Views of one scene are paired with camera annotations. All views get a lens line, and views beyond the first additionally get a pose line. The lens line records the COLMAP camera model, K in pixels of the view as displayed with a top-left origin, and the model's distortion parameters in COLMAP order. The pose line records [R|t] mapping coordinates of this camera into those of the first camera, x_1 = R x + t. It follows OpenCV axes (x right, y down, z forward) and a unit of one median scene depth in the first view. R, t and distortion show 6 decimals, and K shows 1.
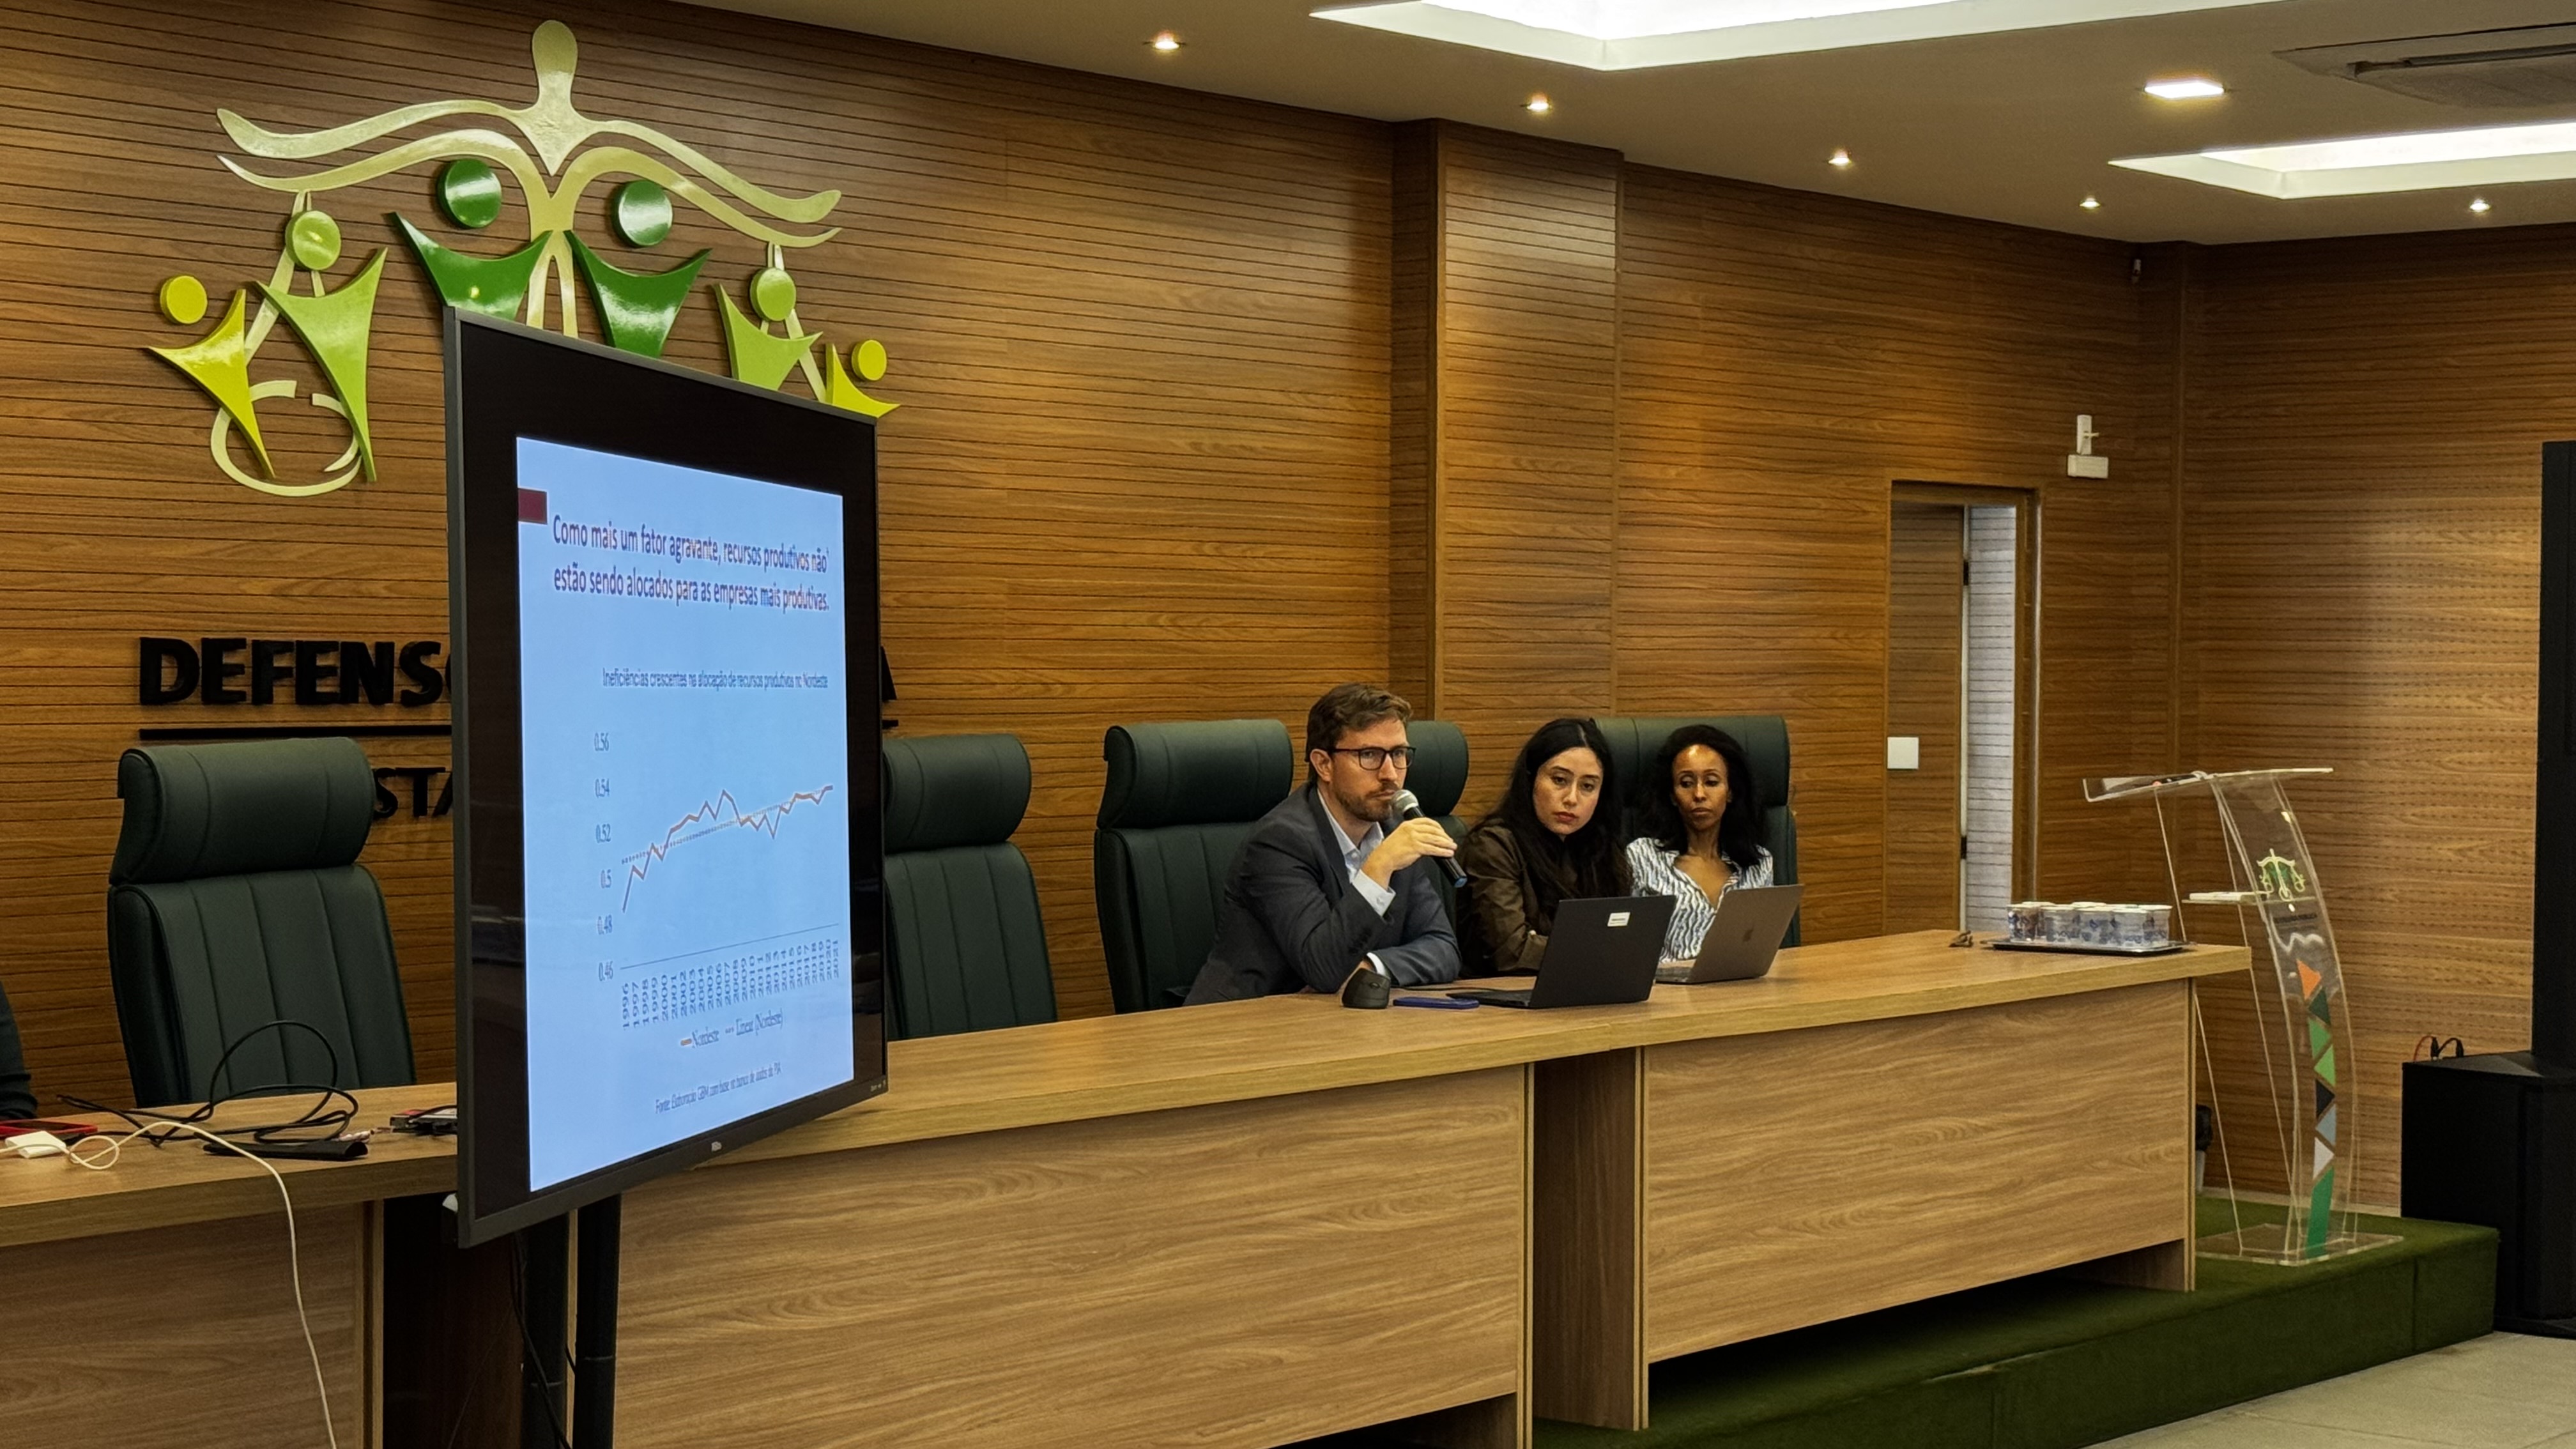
lens RADIAL K [[4141.0, 0, 1288.0], [0, 4141.0, 724.5], [0, 0, 1]] dist [0.153778, 0.073712]
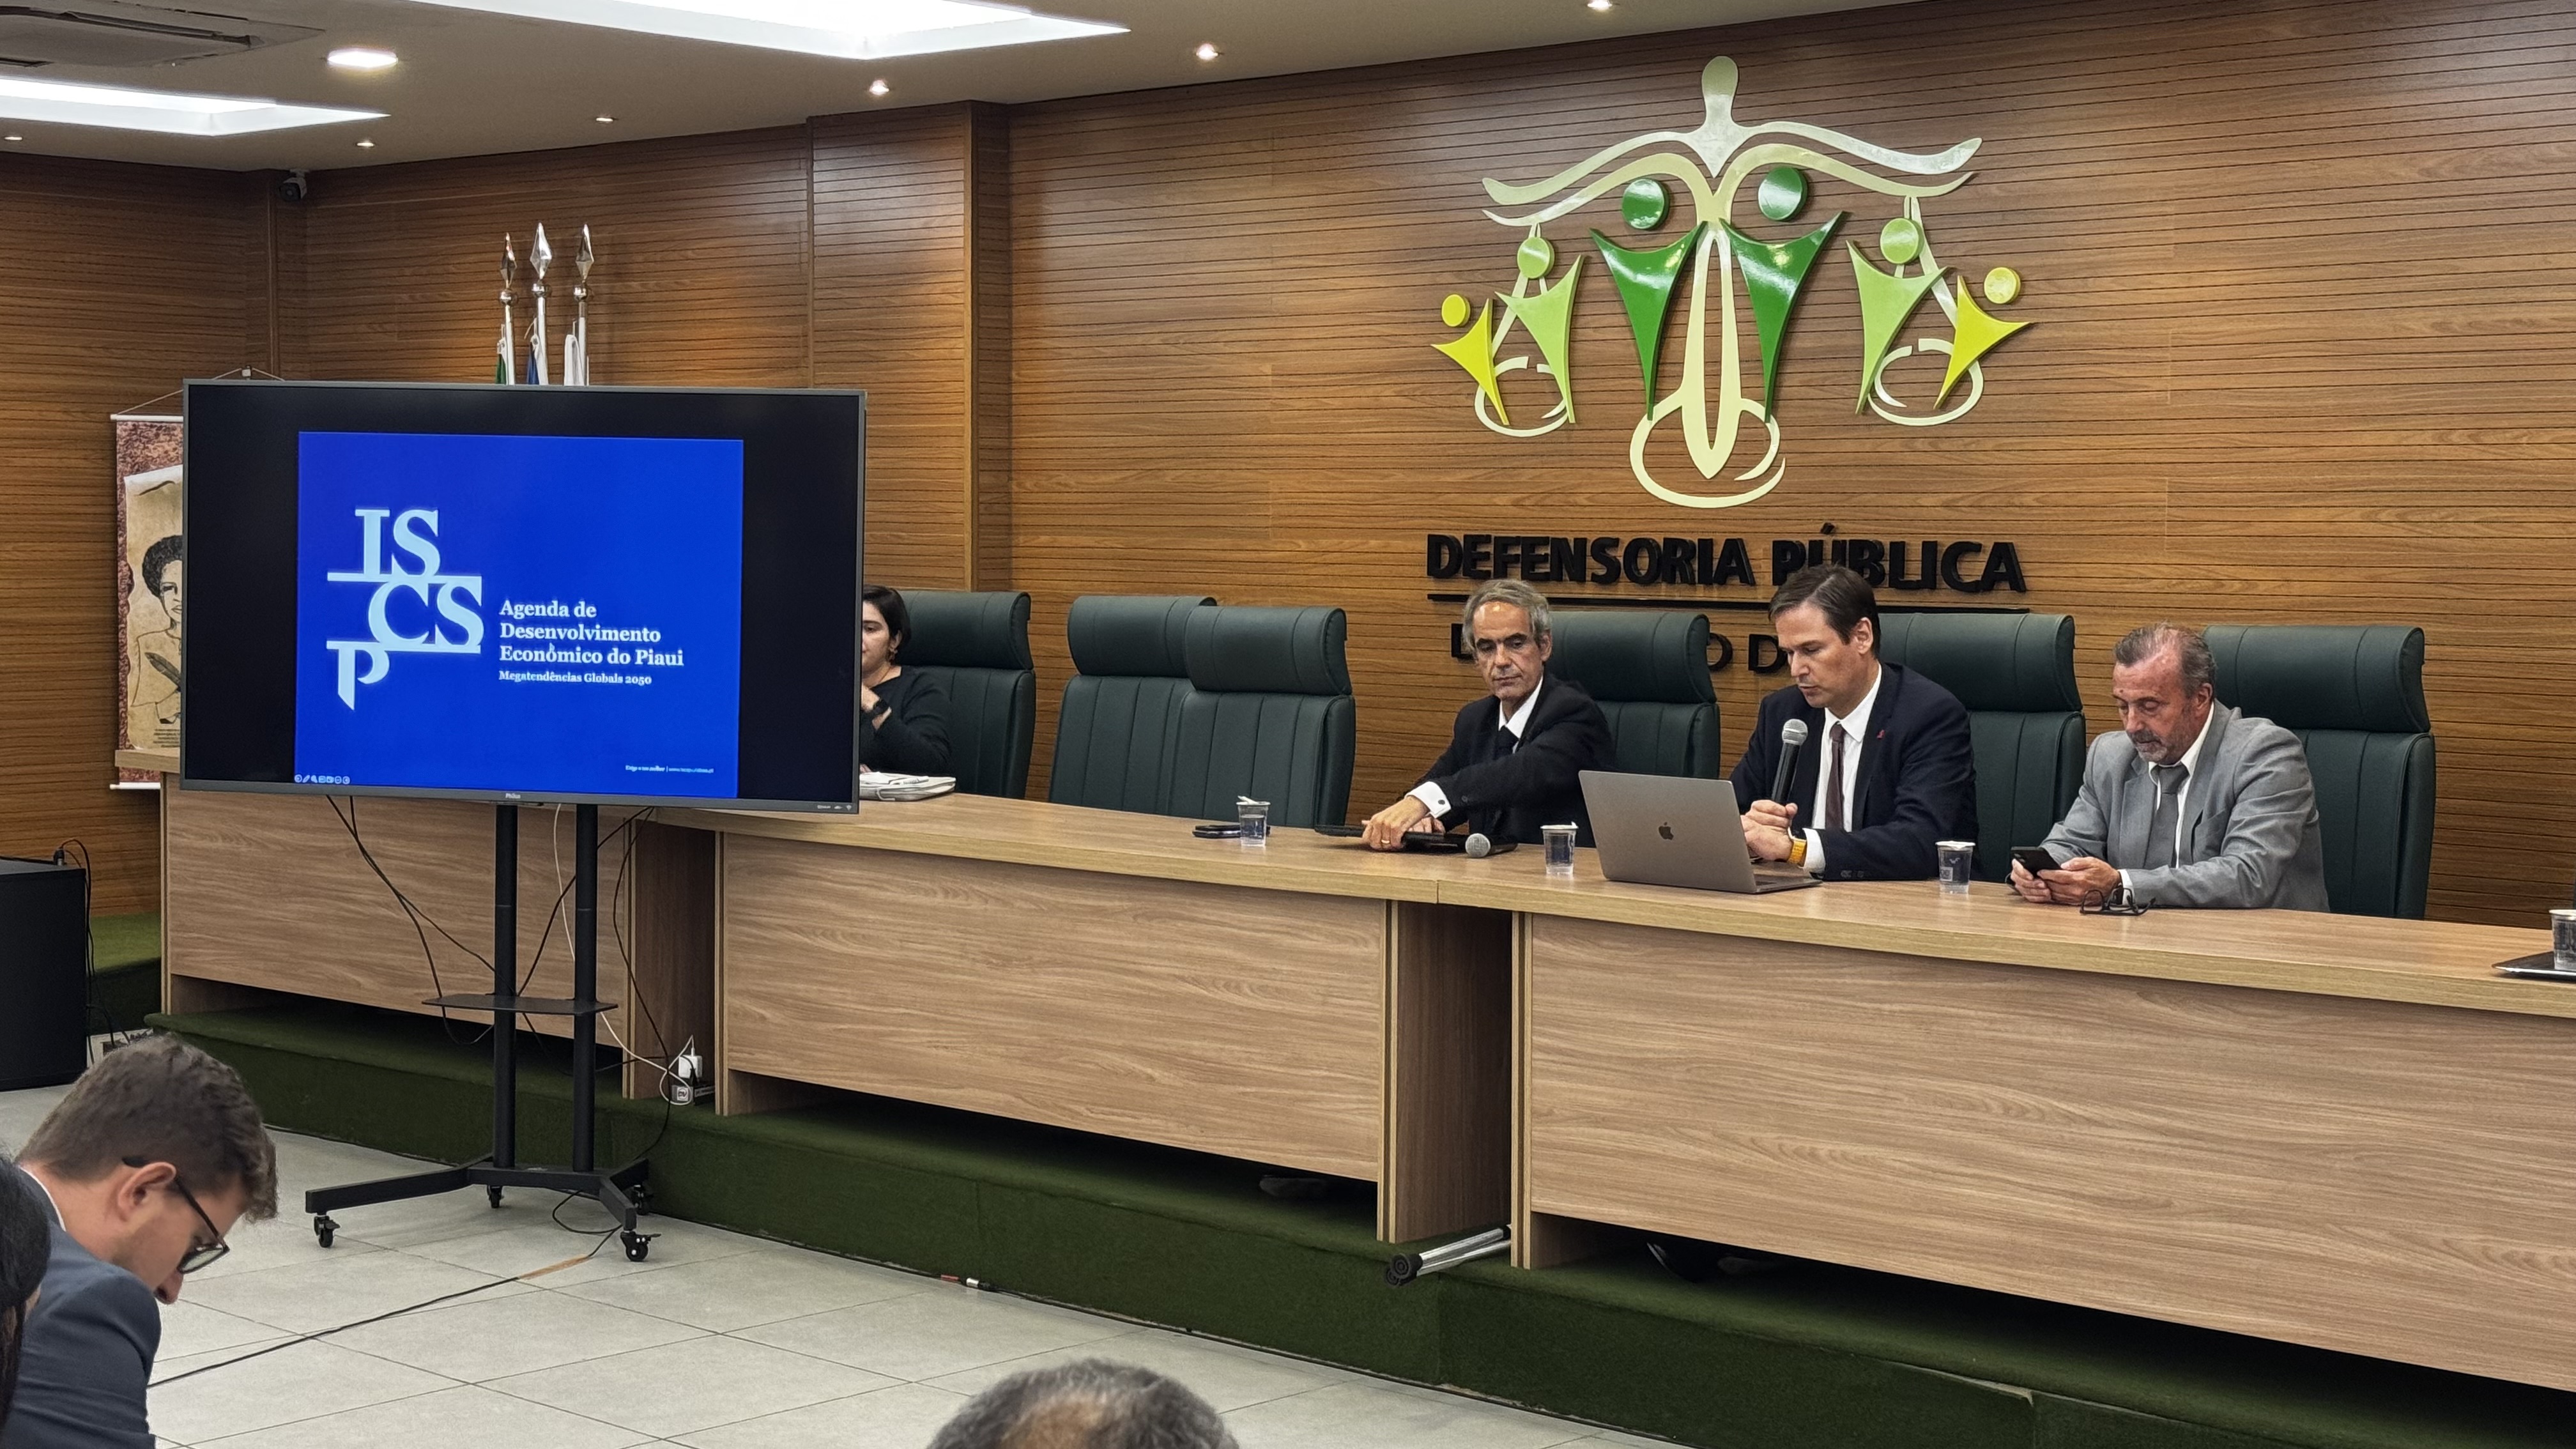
lens RADIAL K [[3580.7, 0, 1288.0], [0, 3580.7, 724.5], [0, 0, 1]] dist [0.150057, -0.059861]
pose [[-0.062116, 0.050357, -0.996798, 0.954360], [-0.026547, 0.998290, 0.052087, -0.016598], [0.997716, 0.029697, -0.060673, 0.940639]]
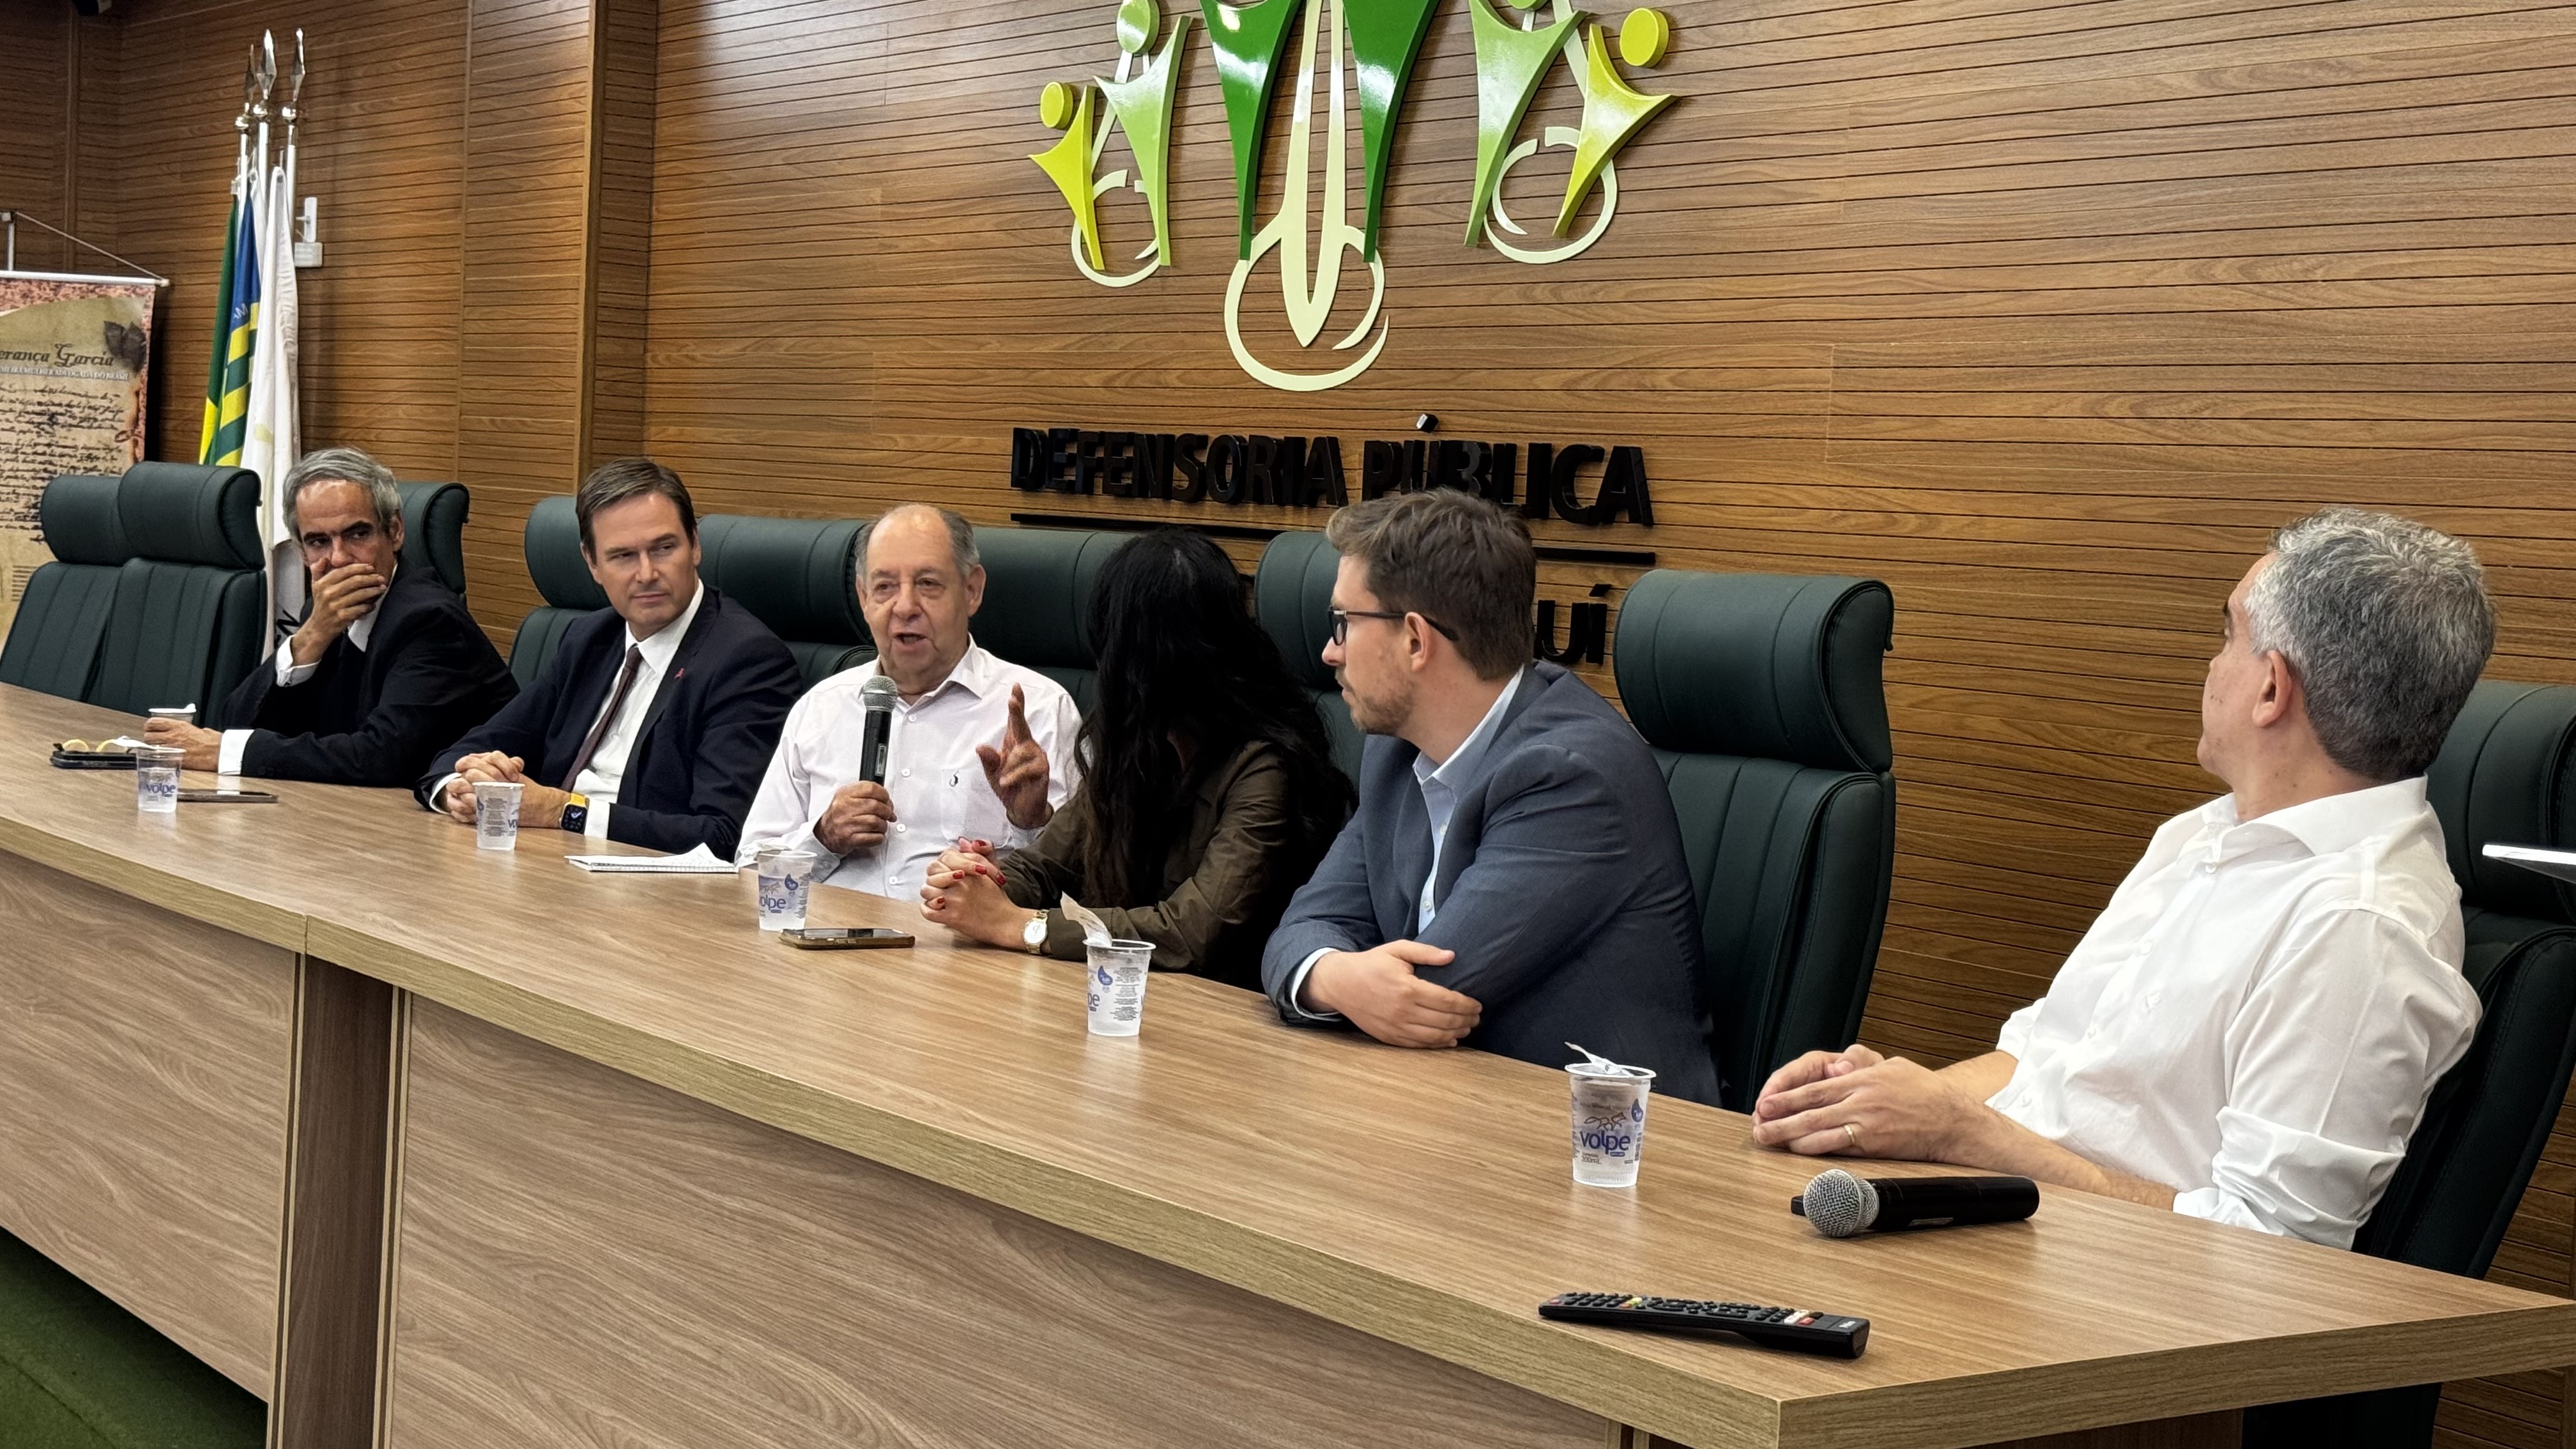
lens RADIAL K [[3580.7, 0, 1288.0], [0, 3580.7, 724.5], [0, 0, 1]] dist [0.150057, -0.059861]
pose [[-0.267859, 0.035160, -0.962816, 0.546341], [-0.075612, 0.995484, 0.057388, -0.002740], [0.960486, 0.088173, -0.263991, 1.202409]]
